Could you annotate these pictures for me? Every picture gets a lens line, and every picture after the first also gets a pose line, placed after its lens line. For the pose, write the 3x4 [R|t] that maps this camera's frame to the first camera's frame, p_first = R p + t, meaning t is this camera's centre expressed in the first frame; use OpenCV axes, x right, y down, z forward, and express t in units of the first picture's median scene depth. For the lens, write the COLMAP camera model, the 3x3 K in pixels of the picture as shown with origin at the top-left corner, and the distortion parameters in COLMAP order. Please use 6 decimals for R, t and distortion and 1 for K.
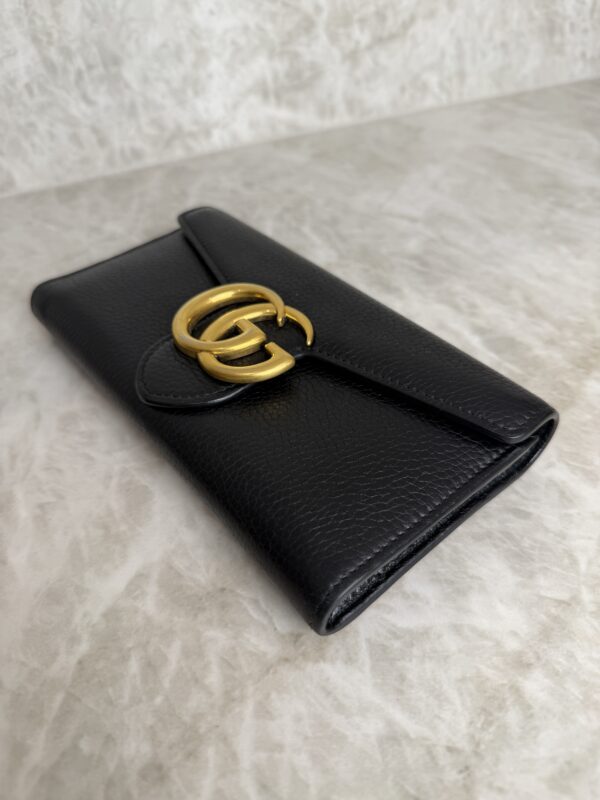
lens RADIAL K [[589.3, 0, 294.5], [0, 589.3, 406.8], [0, 0, 1]] dist [-0.039850, -0.005613]
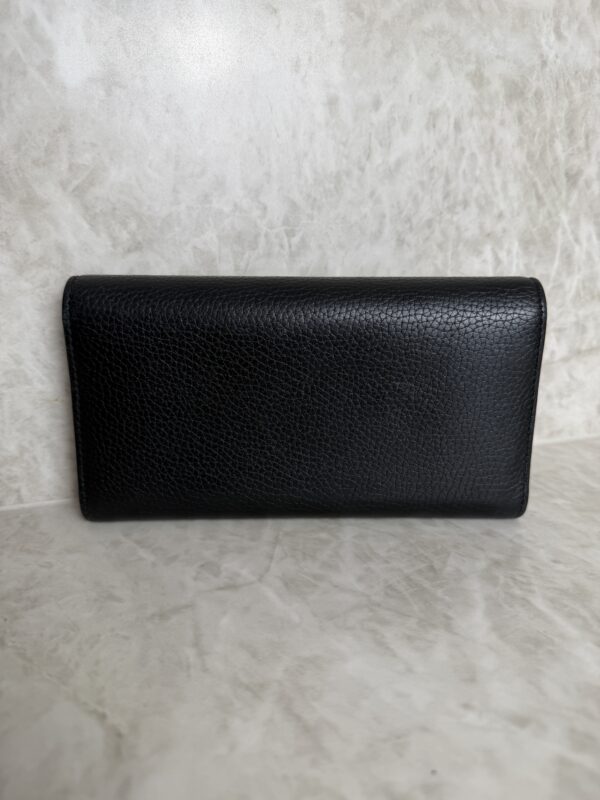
lens RADIAL K [[589.3, 0, 305.9], [0, 589.3, 405.0], [0, 0, 1]] dist [-0.039850, -0.005613]
pose [[0.990405, 0.070222, -0.119027, -0.222026], [-0.117149, 0.883503, -0.453539, -0.235950], [0.073313, 0.463131, 0.883252, 0.442955]]
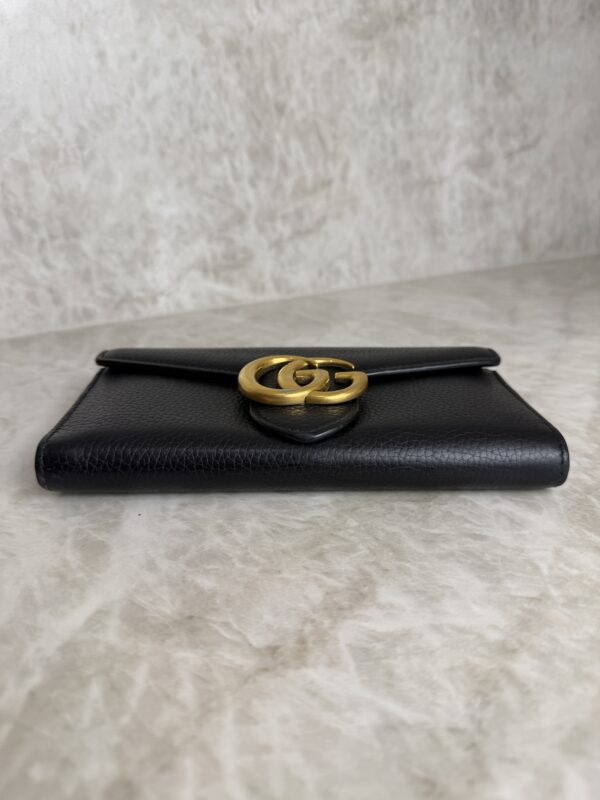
lens RADIAL K [[589.3, 0, 295.2], [0, 589.3, 406.9], [0, 0, 1]] dist [-0.039850, -0.005613]
pose [[0.990953, -0.020066, 0.132699, -0.051950], [0.066812, 0.931288, -0.358105, 0.241742], [-0.116396, 0.363732, 0.924203, -0.007428]]
